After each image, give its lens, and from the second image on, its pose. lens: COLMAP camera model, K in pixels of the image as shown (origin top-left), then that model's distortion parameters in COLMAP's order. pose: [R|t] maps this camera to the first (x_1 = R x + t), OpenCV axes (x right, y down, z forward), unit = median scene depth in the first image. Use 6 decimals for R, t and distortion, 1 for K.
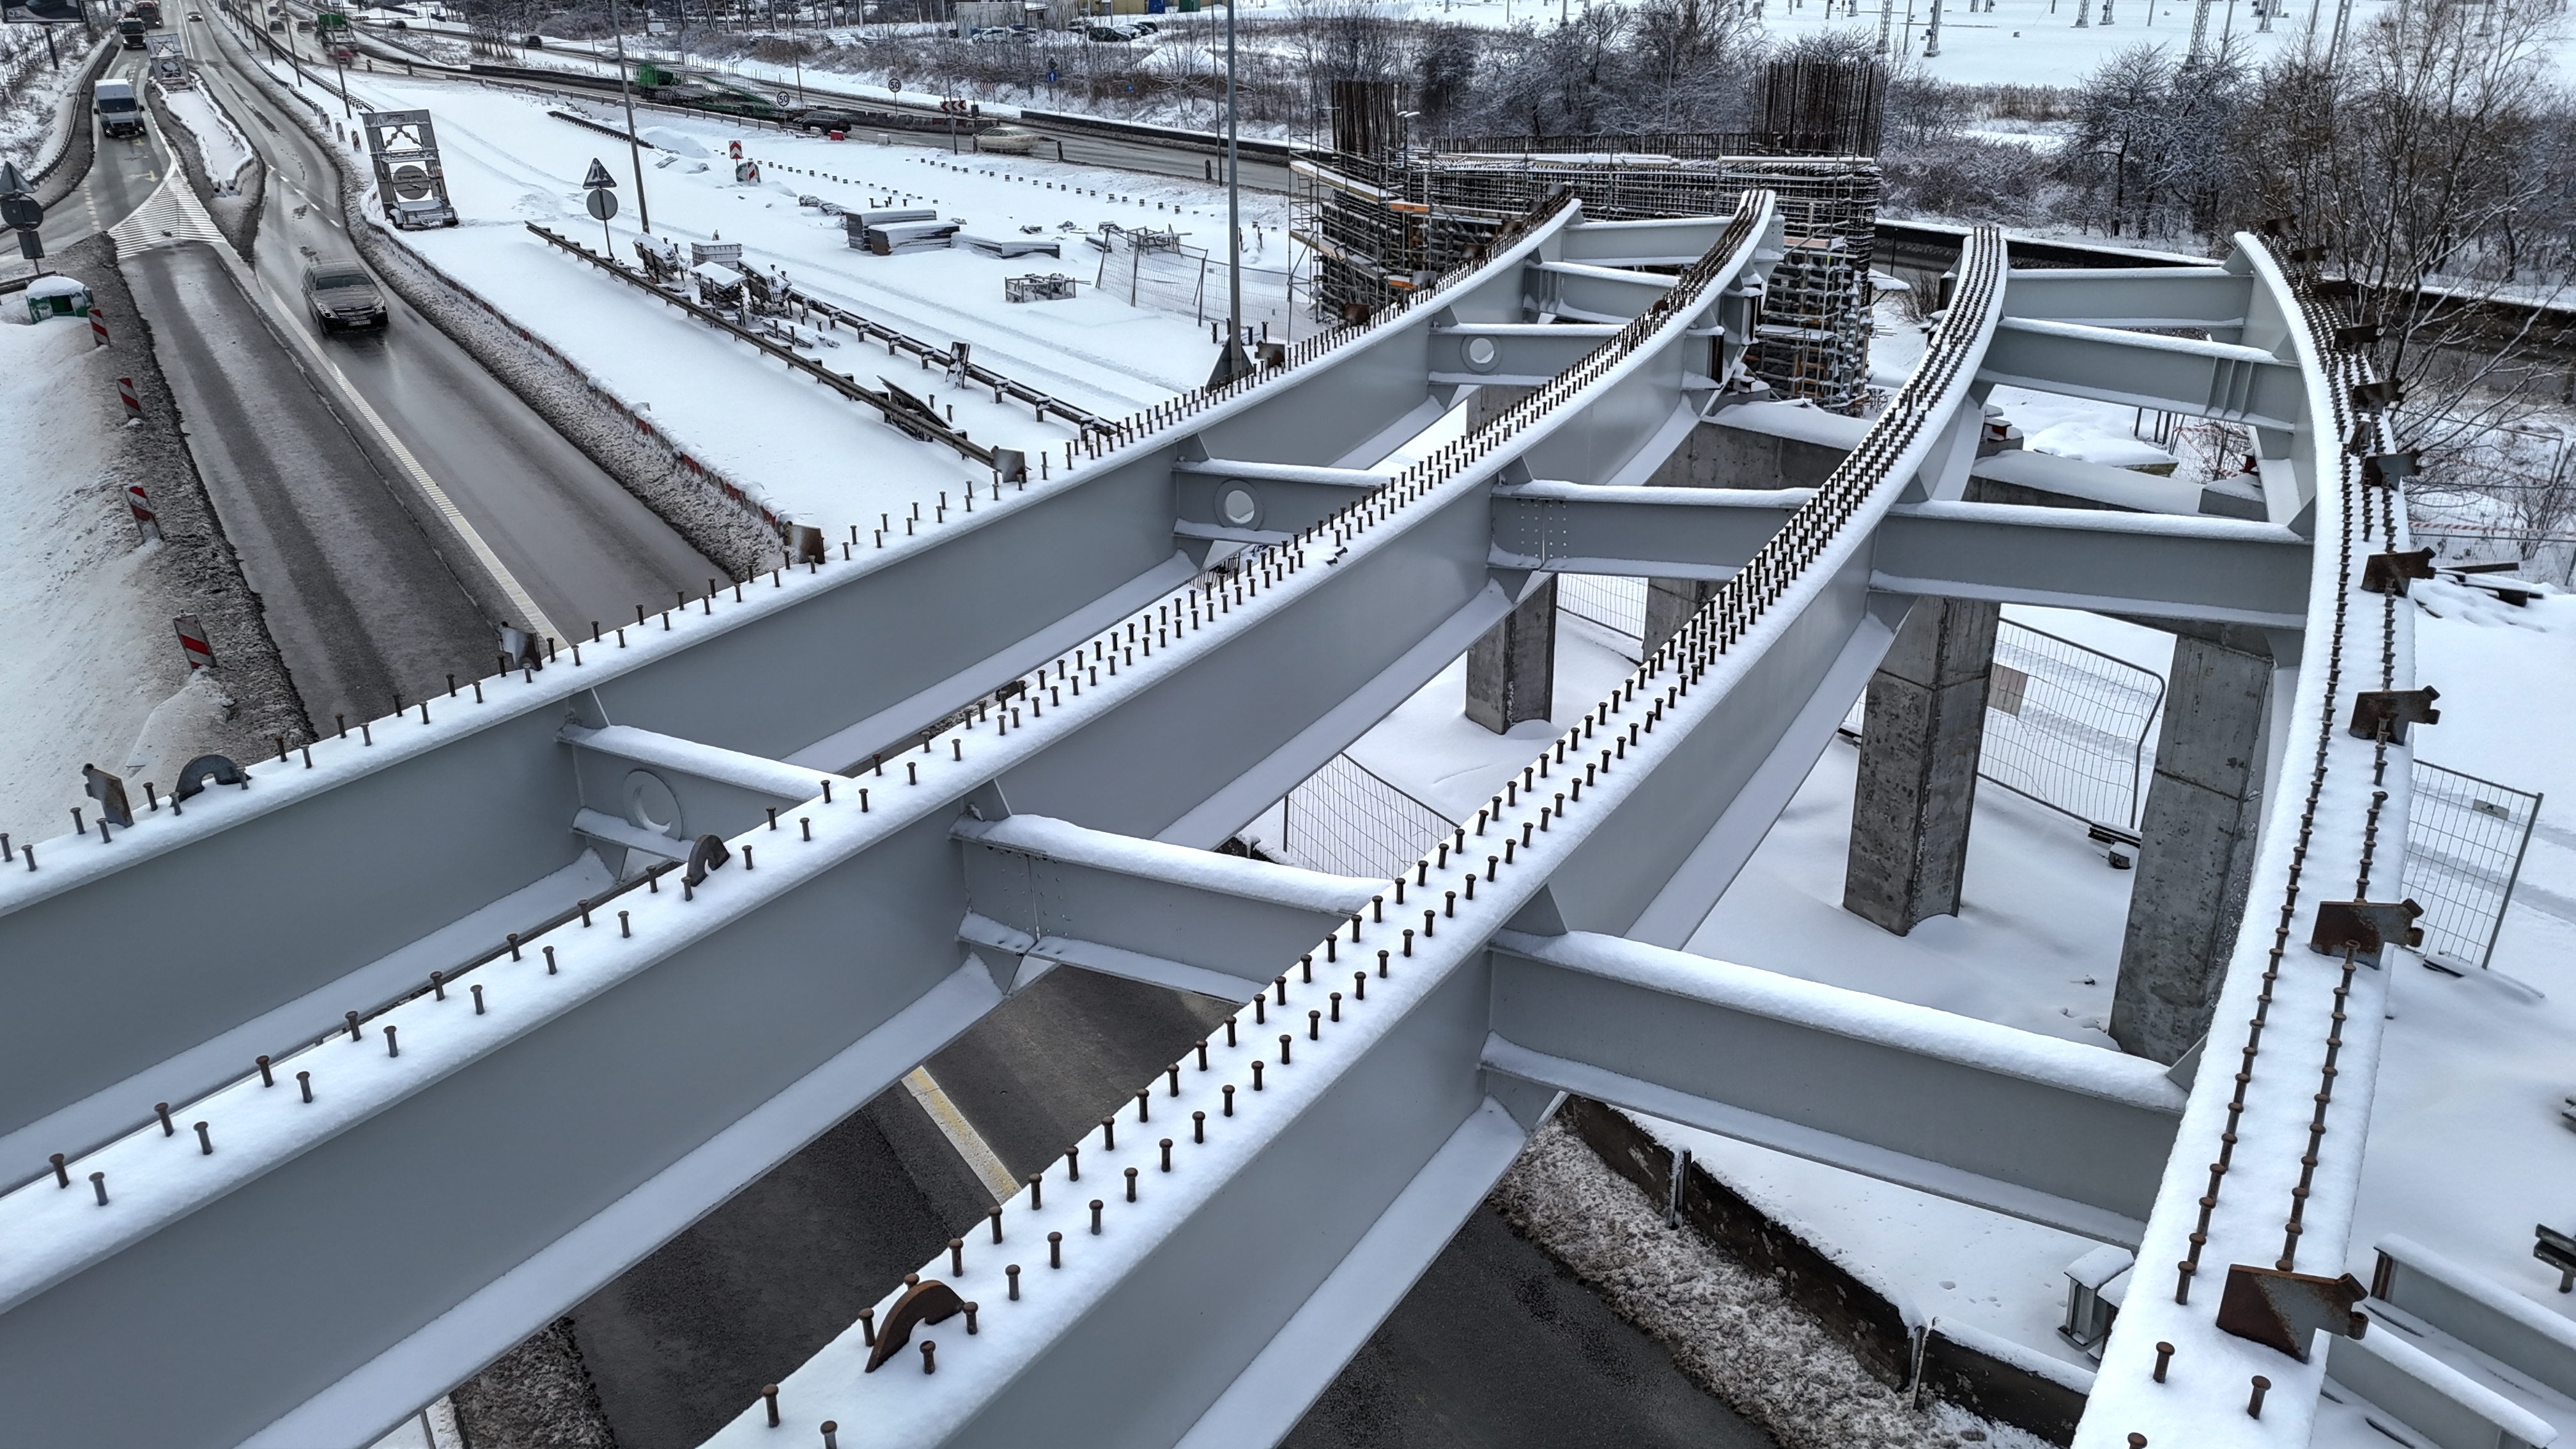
lens RADIAL K [[1898.1, 0, 1288.0], [0, 1898.1, 724.5], [0, 0, 1]] dist [0.089812, -0.073016]
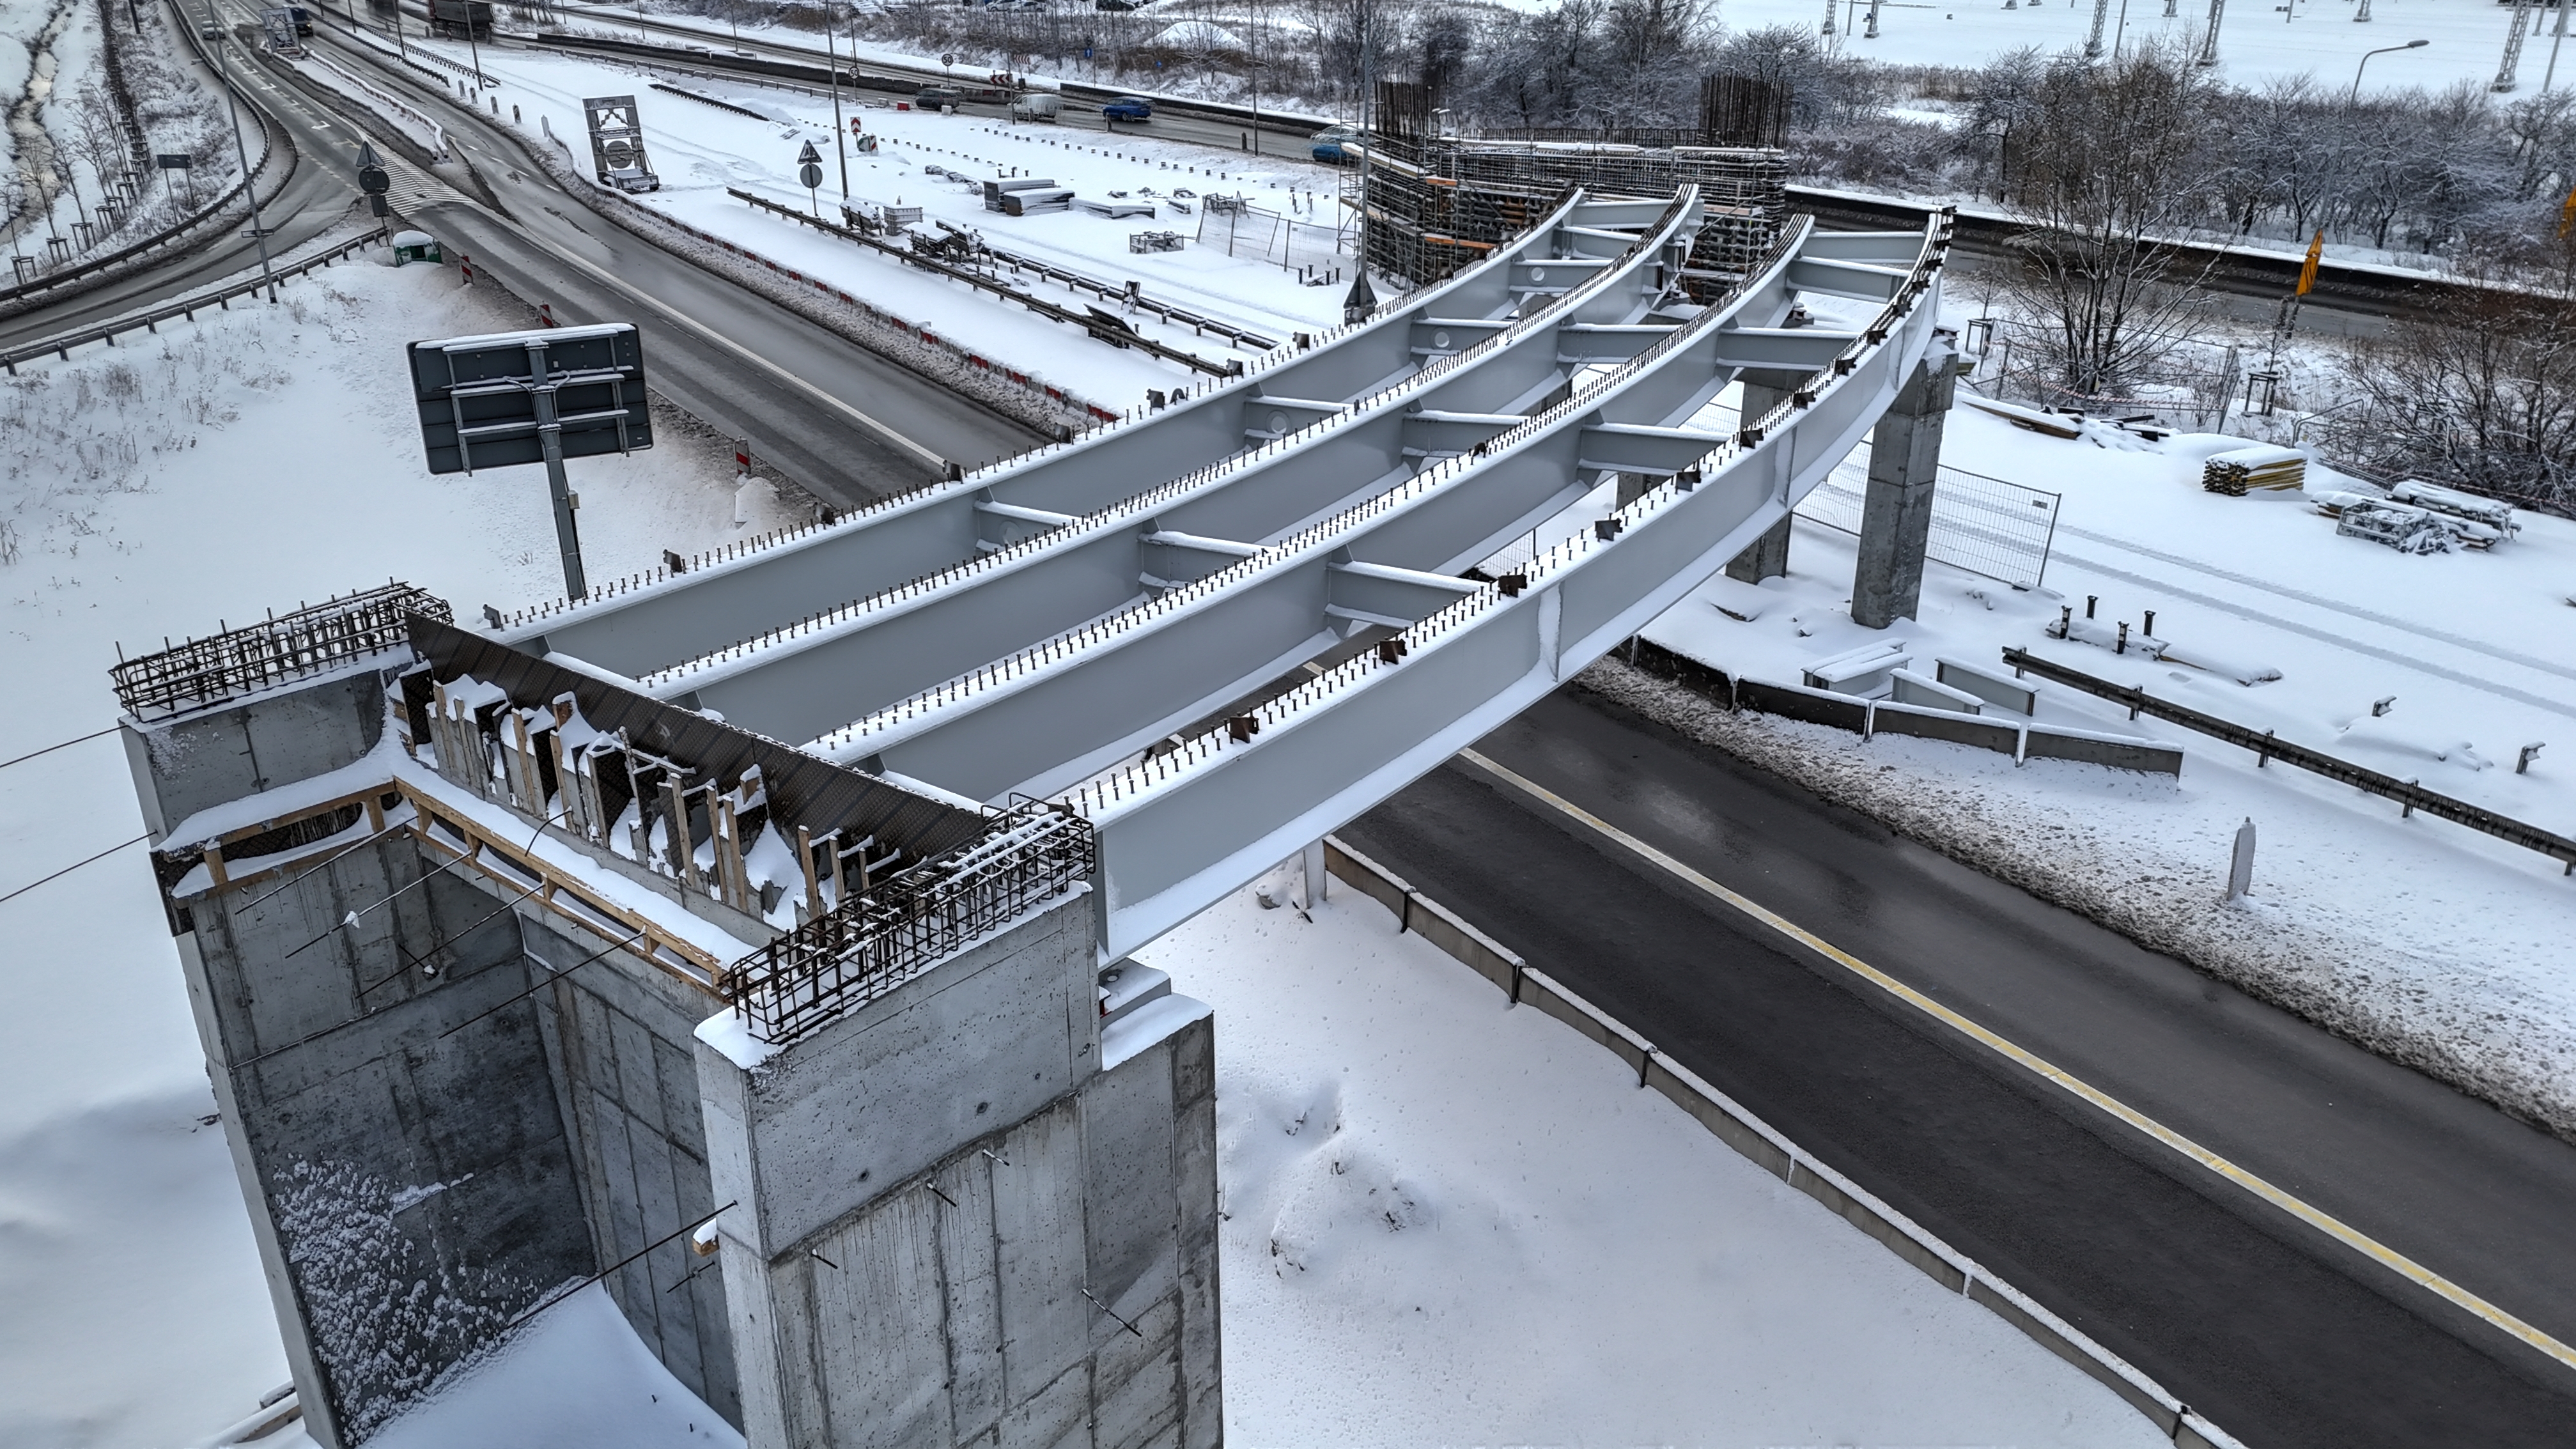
lens RADIAL K [[1897.9, 0, 1288.0], [0, 1897.9, 724.5], [0, 0, 1]] dist [0.089812, -0.073016]
pose [[0.999859, -0.000395, 0.016787, -0.052732], [0.000033, 0.999767, 0.021565, 0.062351], [-0.016792, -0.021561, 0.999627, -0.267889]]
